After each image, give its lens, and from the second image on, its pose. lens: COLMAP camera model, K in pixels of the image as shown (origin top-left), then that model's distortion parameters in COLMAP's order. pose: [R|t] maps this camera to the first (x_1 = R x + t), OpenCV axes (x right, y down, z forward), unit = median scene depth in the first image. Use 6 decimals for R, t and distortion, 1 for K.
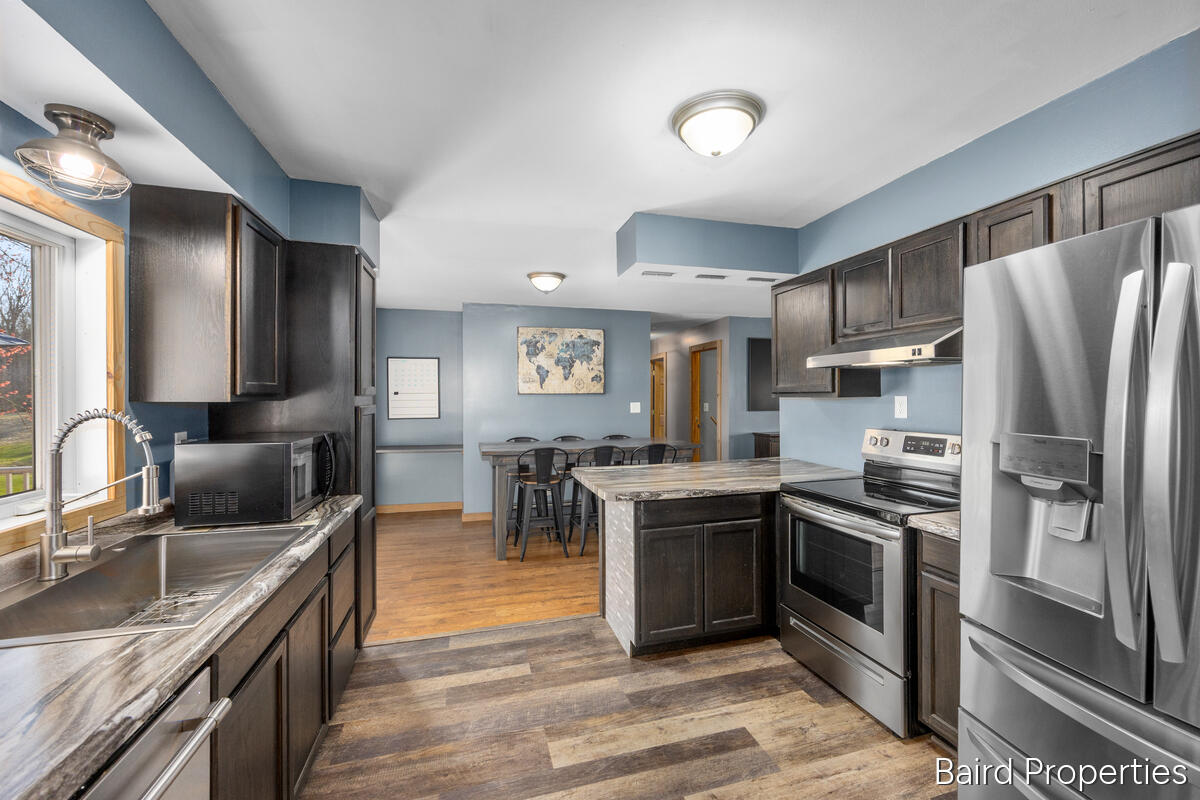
lens RADIAL K [[481.8, 0, 620.1], [0, 481.8, 420.3], [0, 0, 1]] dist [-0.009436, 0.000685]
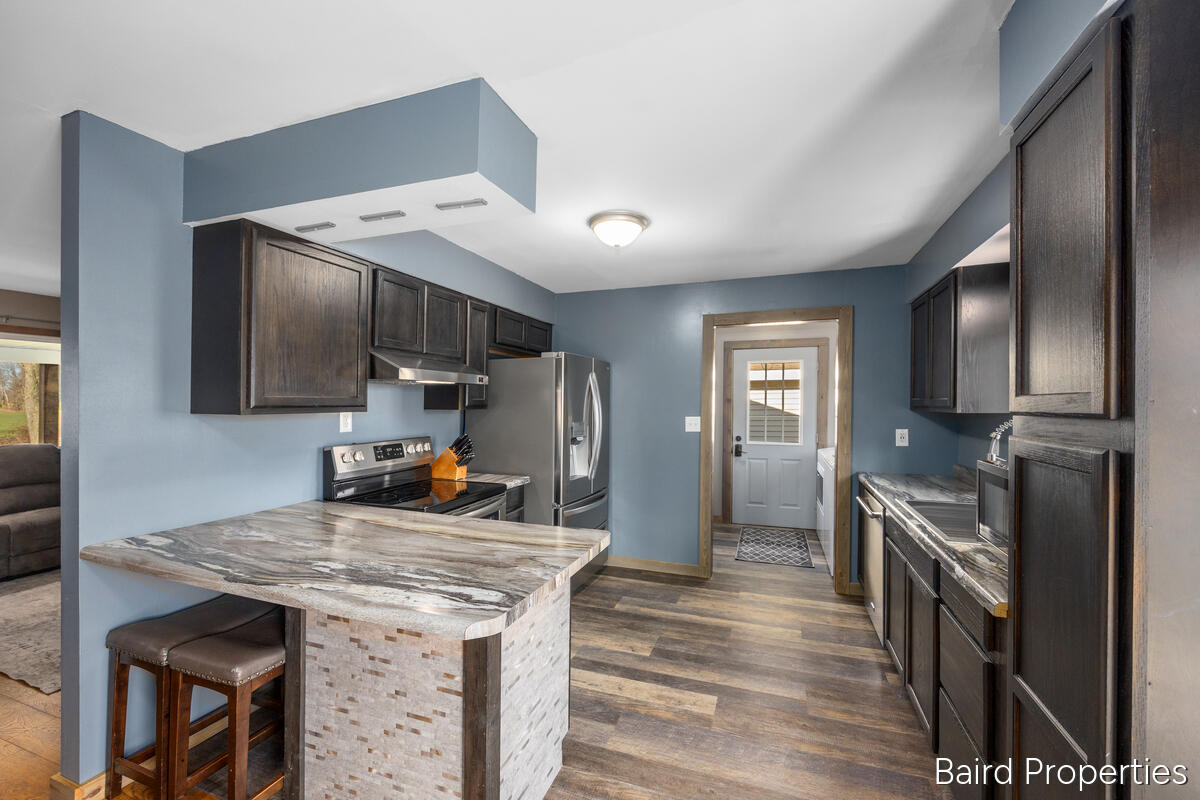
lens RADIAL K [[481.8, 0, 598.5], [0, 481.8, 439.0], [0, 0, 1]] dist [-0.009436, 0.000685]
pose [[-0.786029, -0.040847, 0.616839, -0.600626], [0.035927, 0.993110, 0.111545, -0.111473], [-0.617145, 0.109839, -0.779146, 1.948170]]
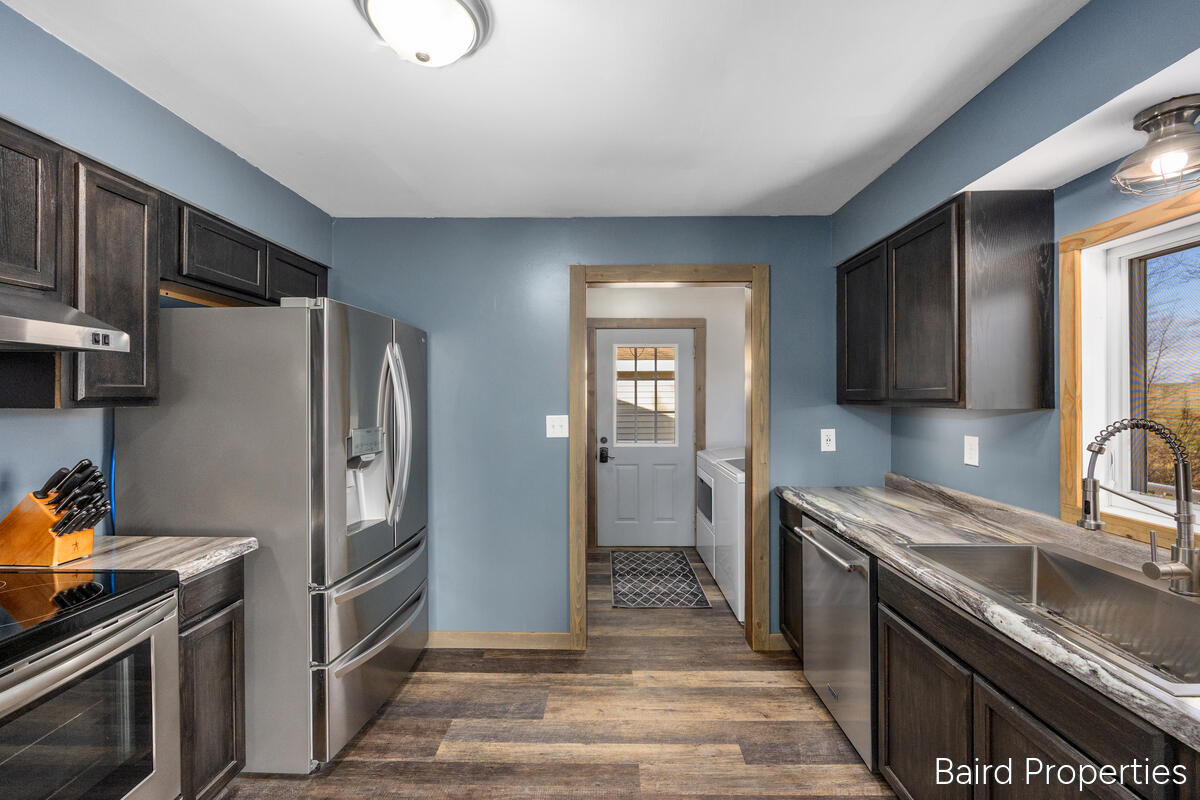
lens RADIAL K [[481.8, 0, 606.5], [0, 481.8, 411.6], [0, 0, 1]] dist [-0.009436, 0.000685]
pose [[-0.950364, -0.004330, 0.311109, -0.235688], [0.020520, 0.996854, 0.076557, -0.078866], [-0.310462, 0.079141, -0.947286, 1.395279]]
